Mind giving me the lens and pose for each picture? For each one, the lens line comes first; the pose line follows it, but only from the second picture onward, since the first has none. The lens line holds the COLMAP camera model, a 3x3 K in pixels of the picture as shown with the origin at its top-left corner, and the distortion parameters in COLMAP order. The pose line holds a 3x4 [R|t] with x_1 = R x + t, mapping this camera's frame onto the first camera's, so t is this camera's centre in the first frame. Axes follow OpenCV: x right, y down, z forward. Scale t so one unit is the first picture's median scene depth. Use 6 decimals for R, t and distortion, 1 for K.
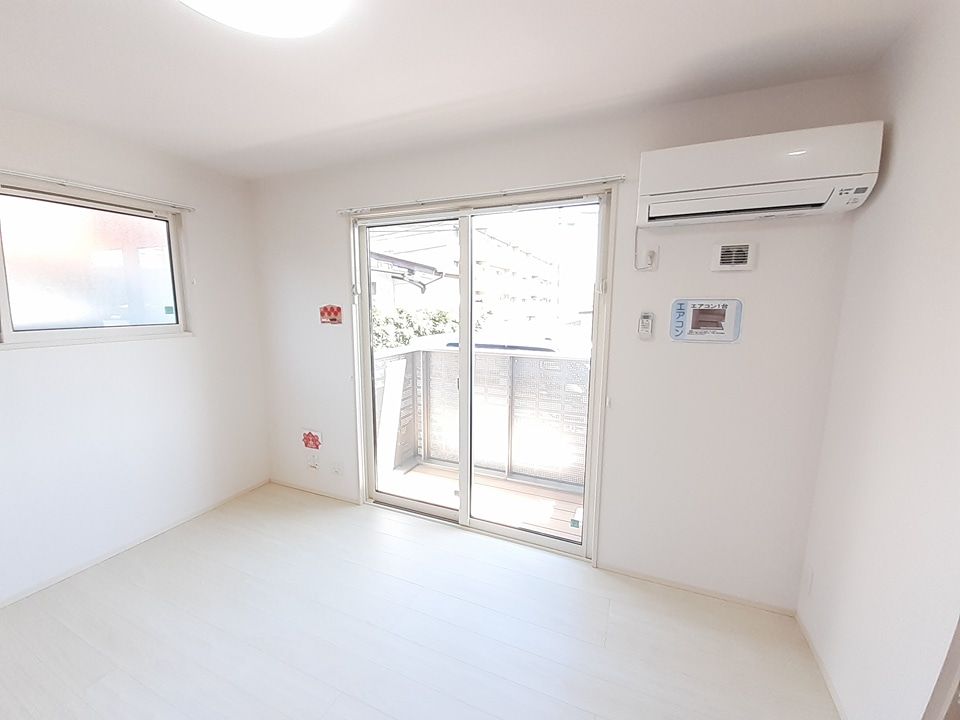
lens RADIAL K [[395.6, 0, 480.0], [0, 395.6, 360.0], [0, 0, 1]] dist [0.002267, 0.000056]
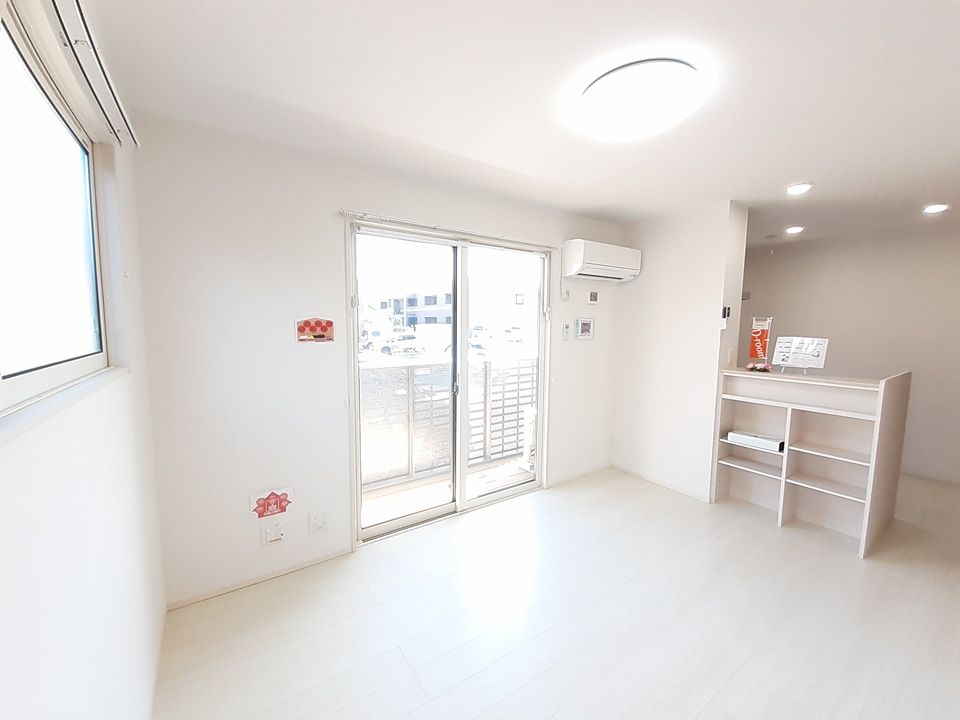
lens RADIAL K [[373.0, 0, 486.5], [0, 373.0, 353.0], [0, 0, 1]] dist [0.017885, -0.016449]
pose [[0.529161, -0.068501, 0.845752, -0.855478], [0.110477, 0.993814, 0.011371, -0.039445], [-0.841298, 0.087419, 0.533456, 0.308609]]
